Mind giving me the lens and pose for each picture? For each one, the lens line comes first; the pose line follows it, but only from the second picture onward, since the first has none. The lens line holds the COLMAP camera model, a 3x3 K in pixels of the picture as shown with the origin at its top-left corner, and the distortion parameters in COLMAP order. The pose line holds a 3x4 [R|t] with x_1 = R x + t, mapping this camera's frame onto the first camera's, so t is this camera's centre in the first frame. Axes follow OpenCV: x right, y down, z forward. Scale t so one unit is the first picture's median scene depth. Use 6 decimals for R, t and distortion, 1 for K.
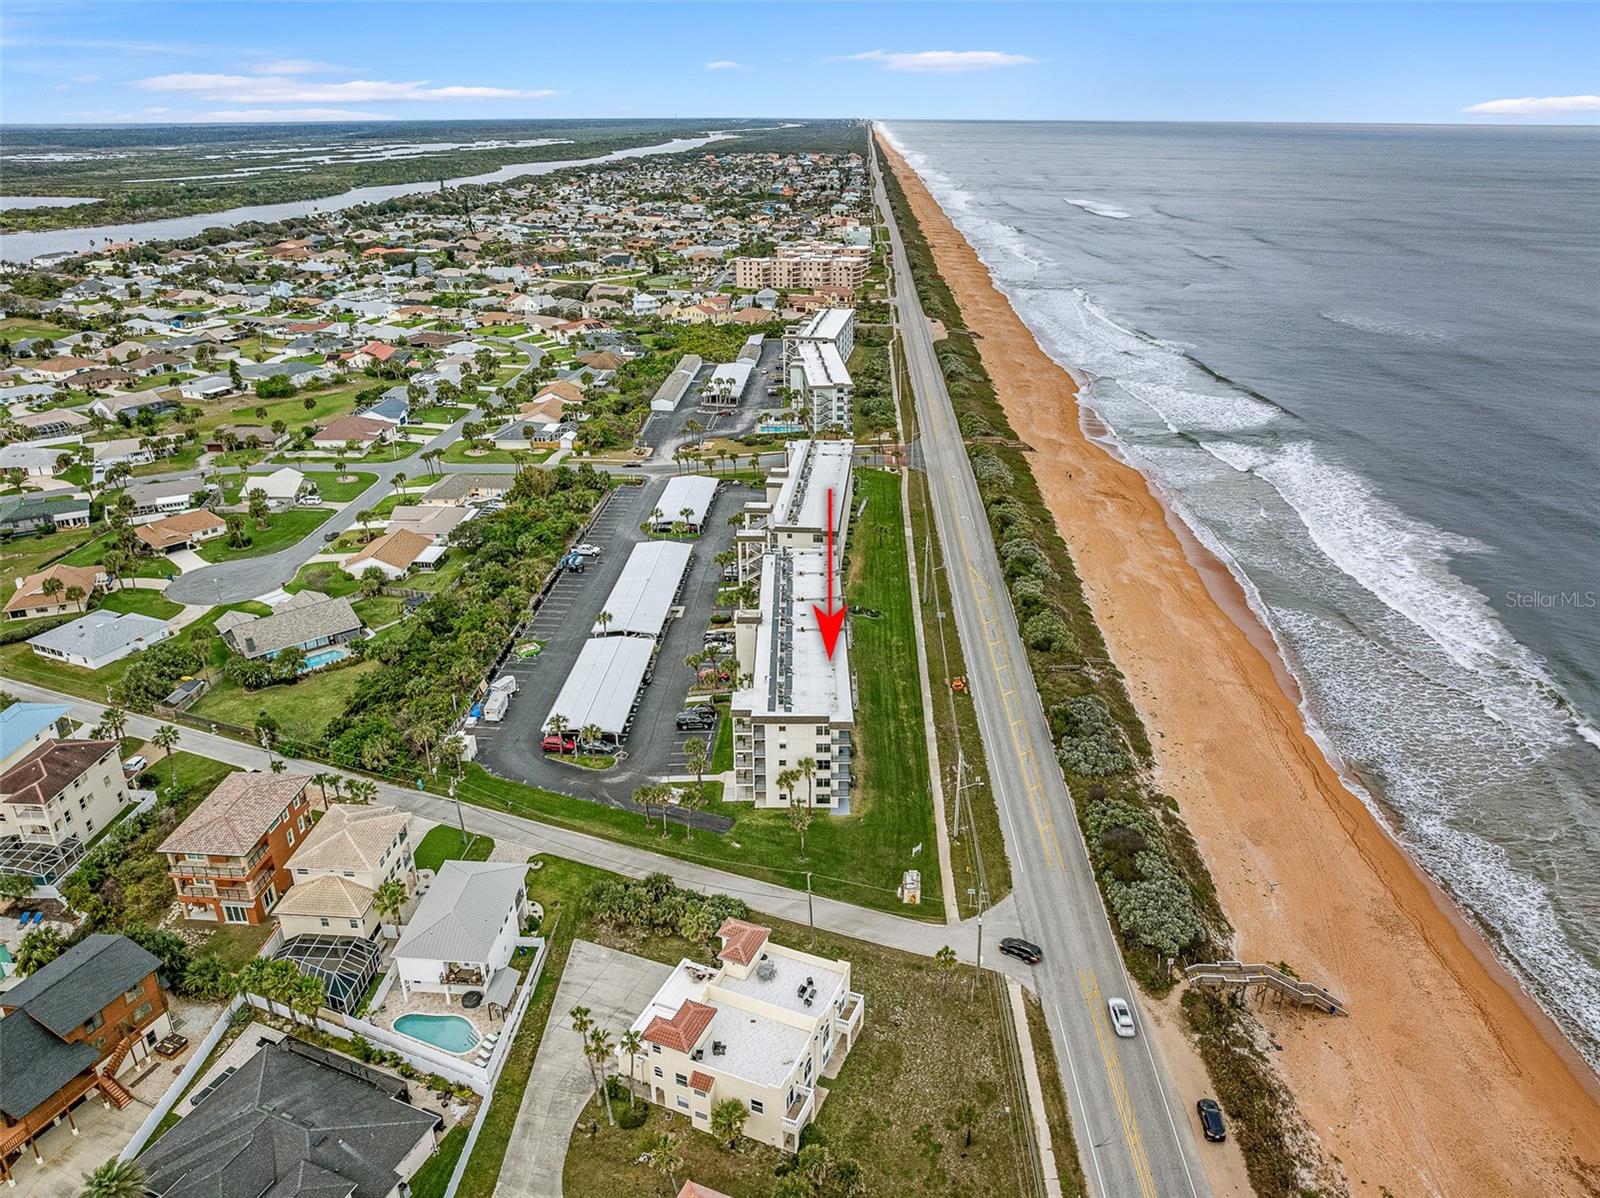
lens RADIAL K [[1117.1, 0, 799.5], [0, 1117.1, 569.7], [0, 0, 1]] dist [-0.029968, 0.002175]
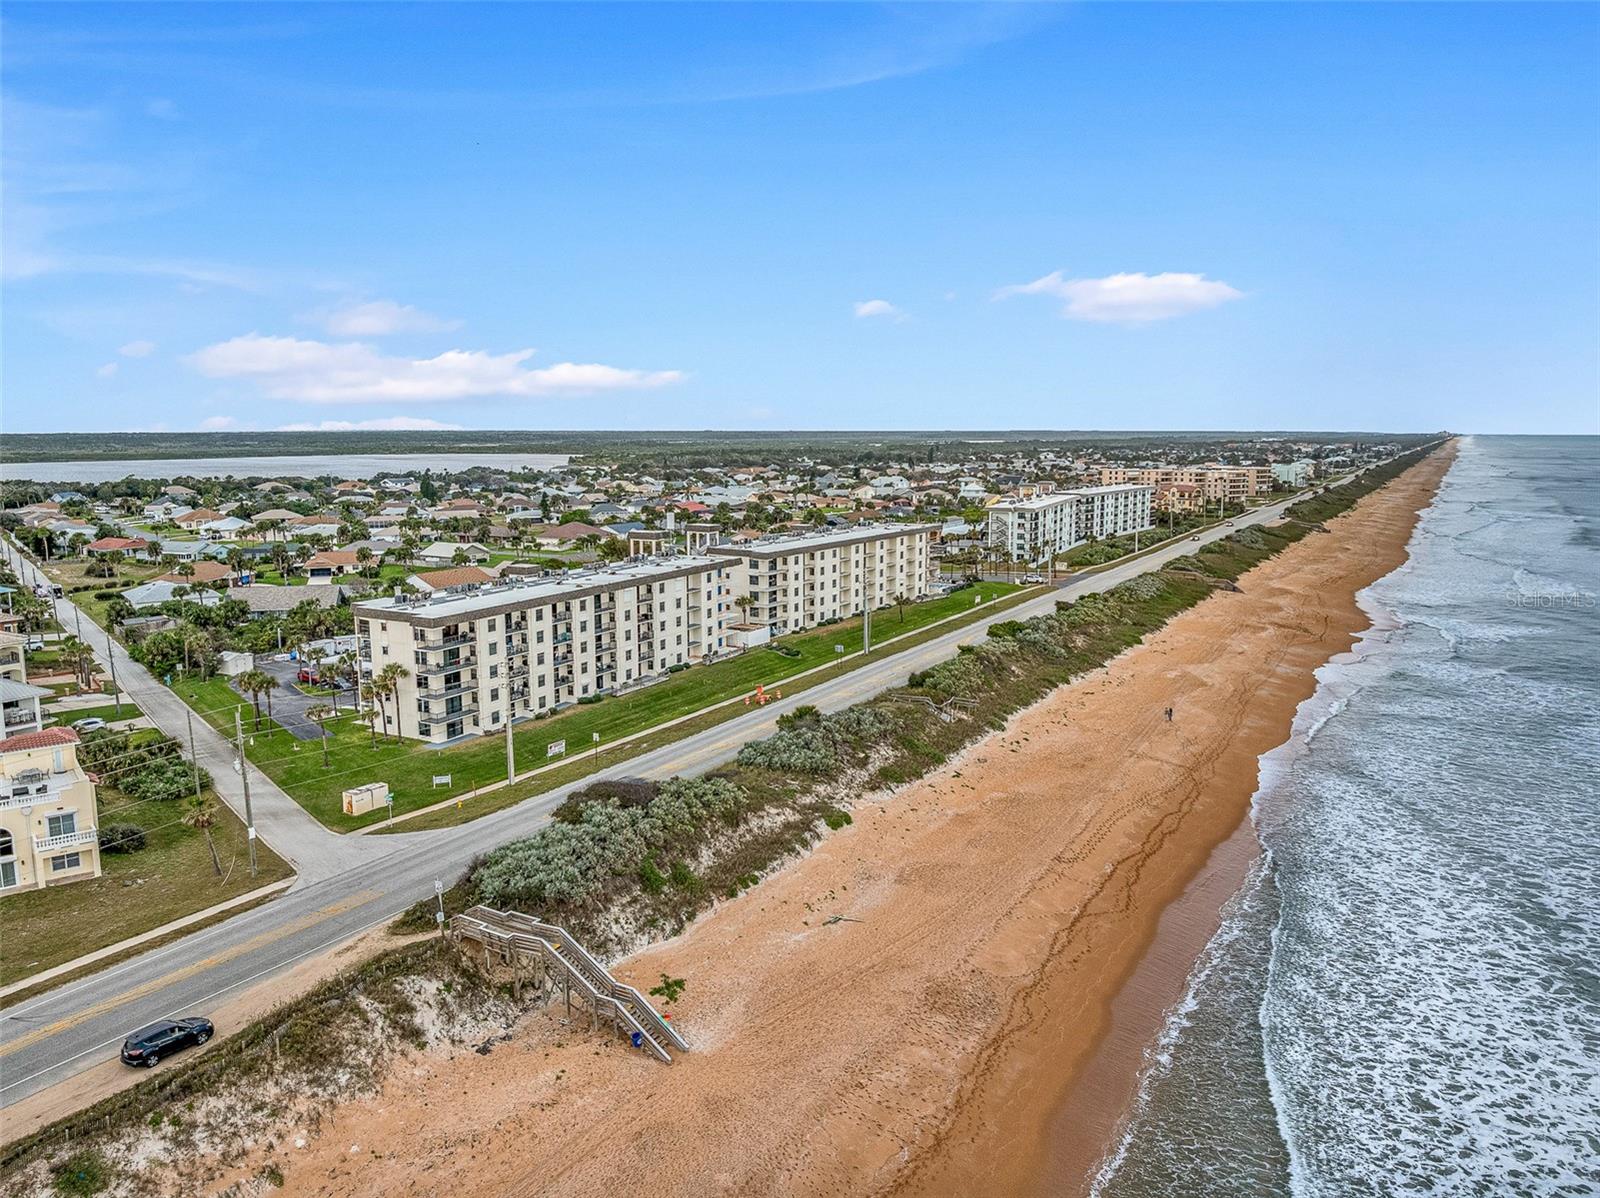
lens RADIAL K [[1112.7, 0, 818.2], [0, 1112.7, 599.0], [0, 0, 1]] dist [-0.029657, 0.000259]
pose [[0.891562, 0.072429, -0.447070, 0.511840], [-0.175763, 0.965096, -0.194158, 0.179198], [0.417403, 0.251682, 0.873173, 0.320256]]
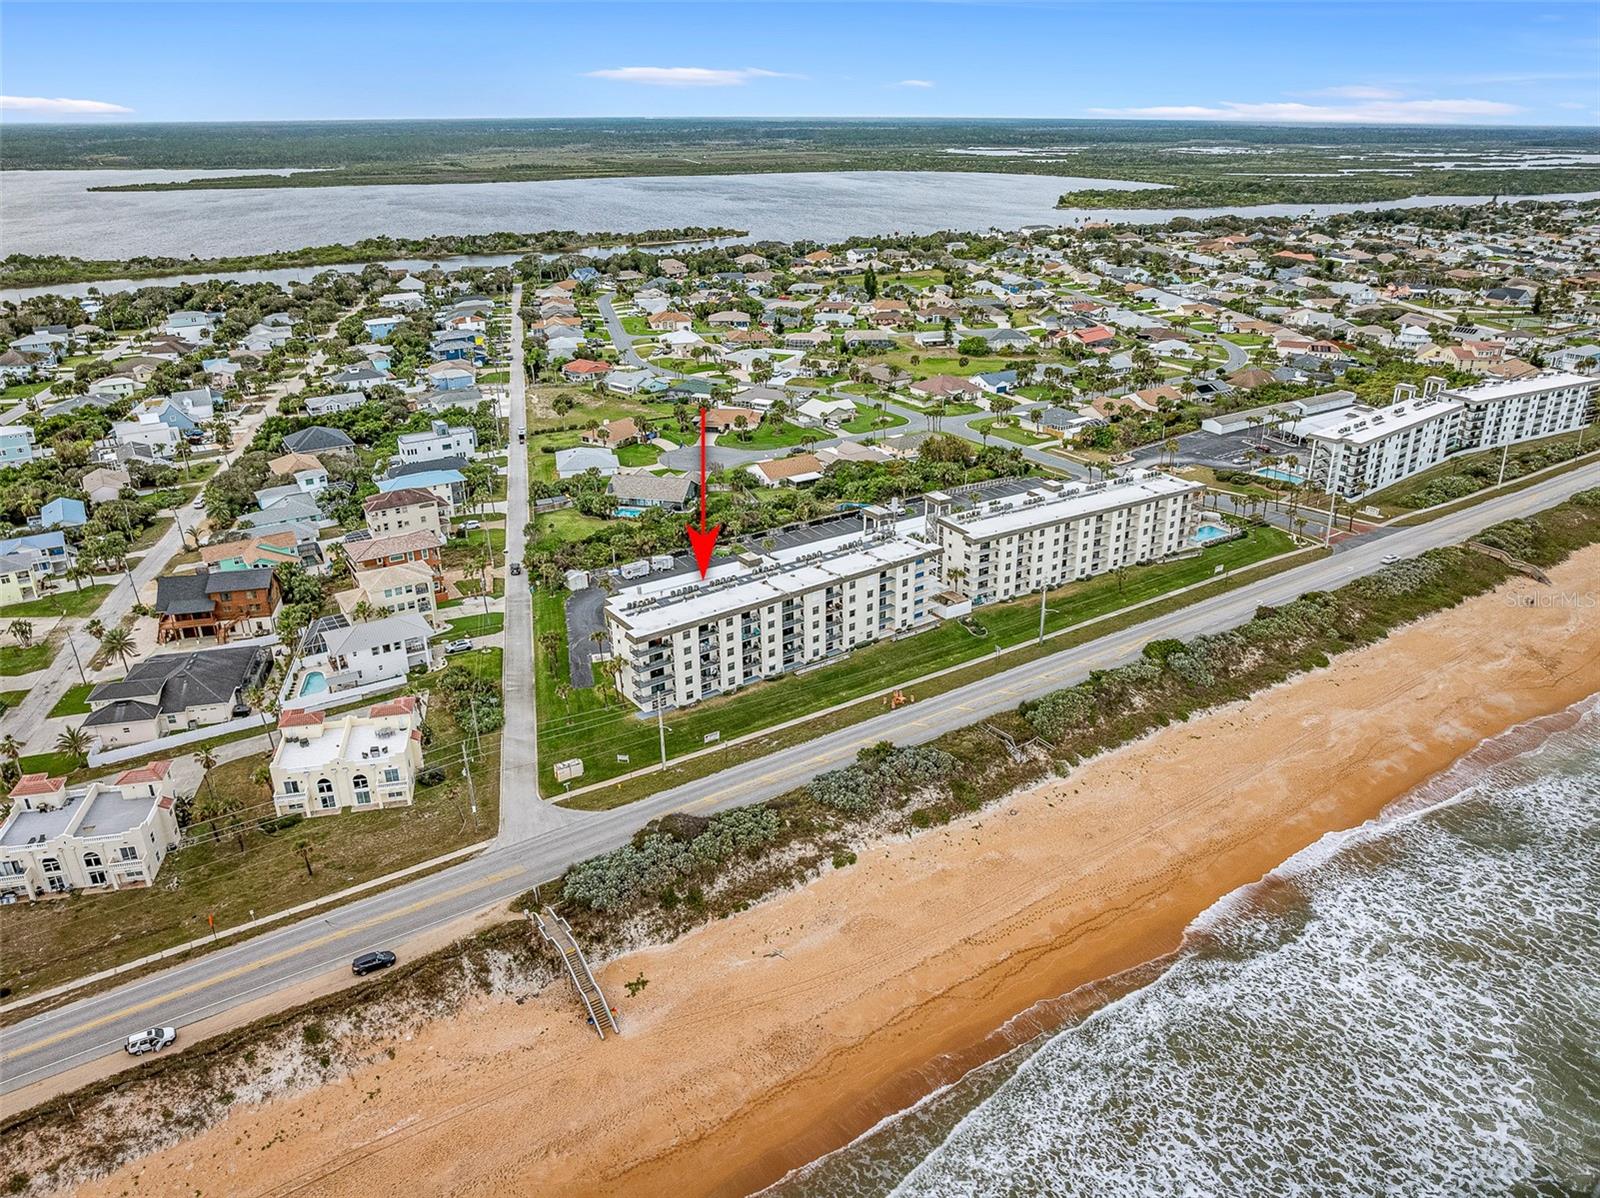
lens RADIAL K [[1139.3, 0, 836.8], [0, 1139.3, 562.2], [0, 0, 1]] dist [-0.033622, -0.001629]
pose [[0.613425, 0.296644, -0.731923, 0.797931], [-0.306095, 0.943638, 0.125912, -0.119119], [0.728021, 0.146800, 0.669652, 0.269525]]
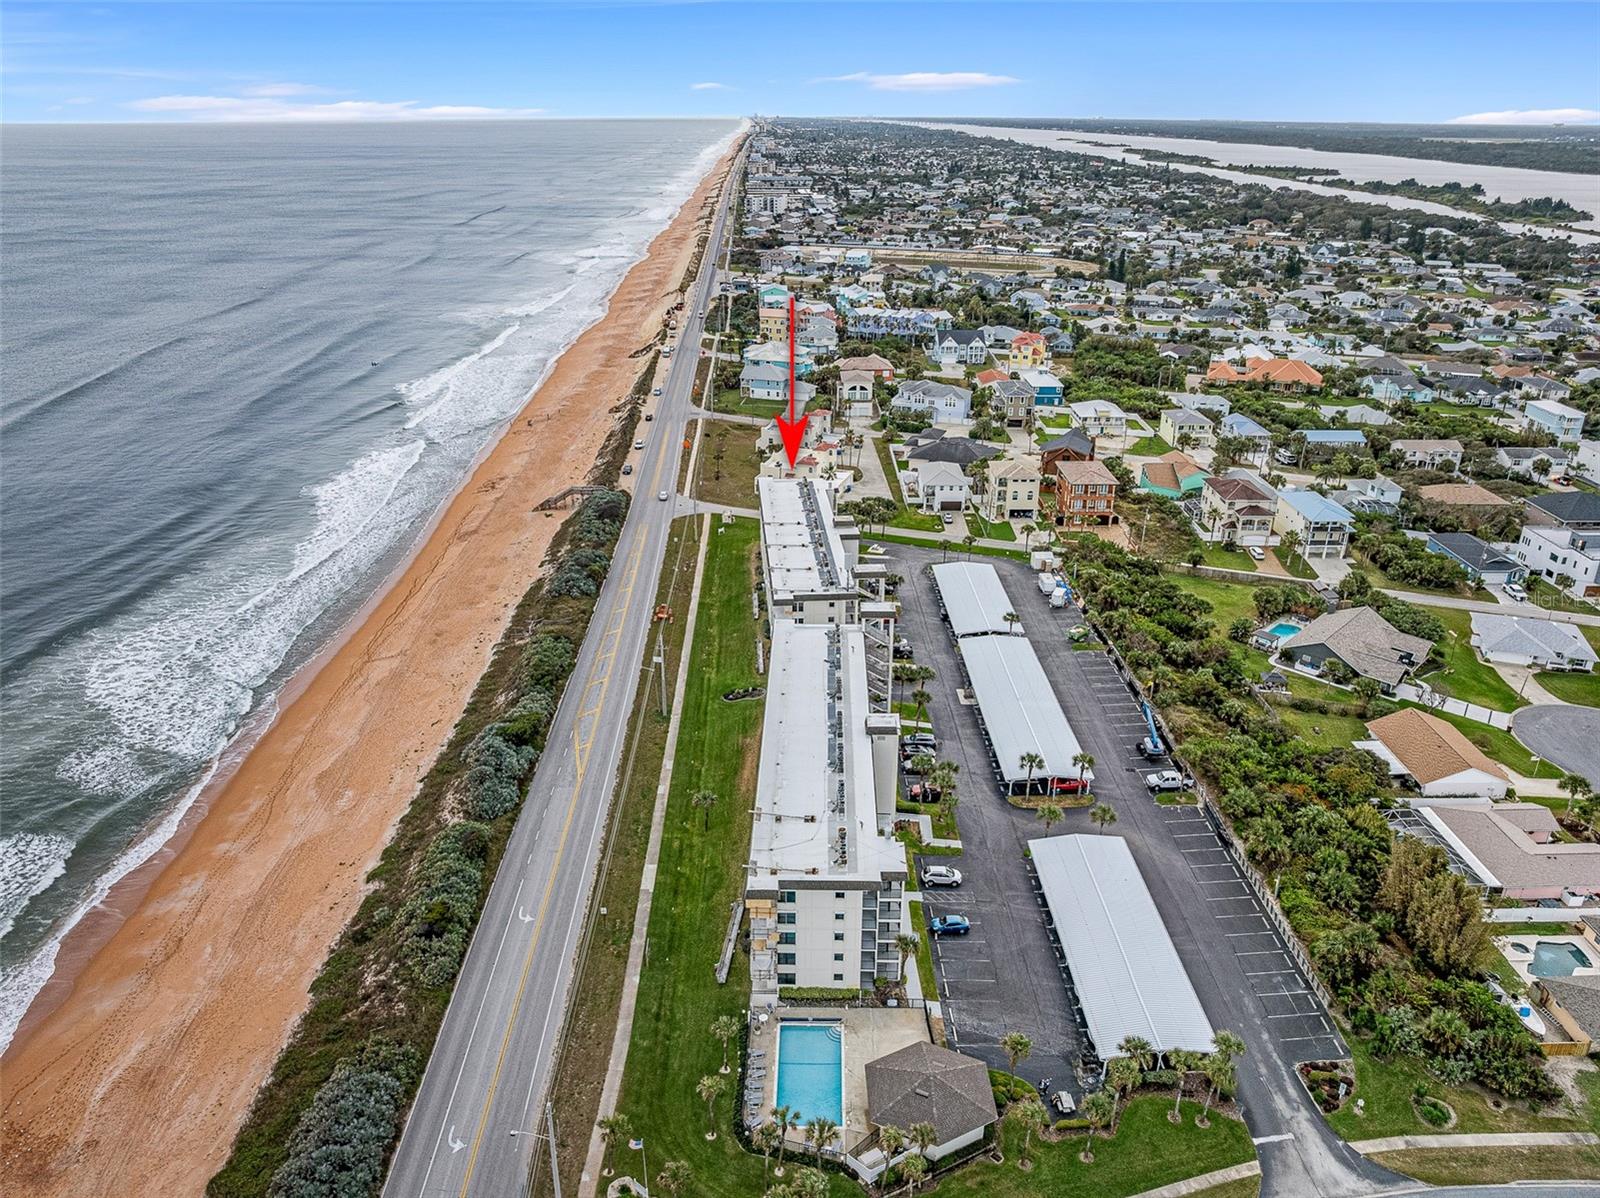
lens RADIAL K [[1126.2, 0, 797.8], [0, 1126.2, 595.4], [0, 0, 1]] dist [-0.033454, 0.000391]
pose [[-0.997605, 0.031571, -0.061543, 0.075150], [-0.022115, 0.697468, 0.716275, -0.705708], [0.065537, 0.715920, -0.695099, 1.755095]]
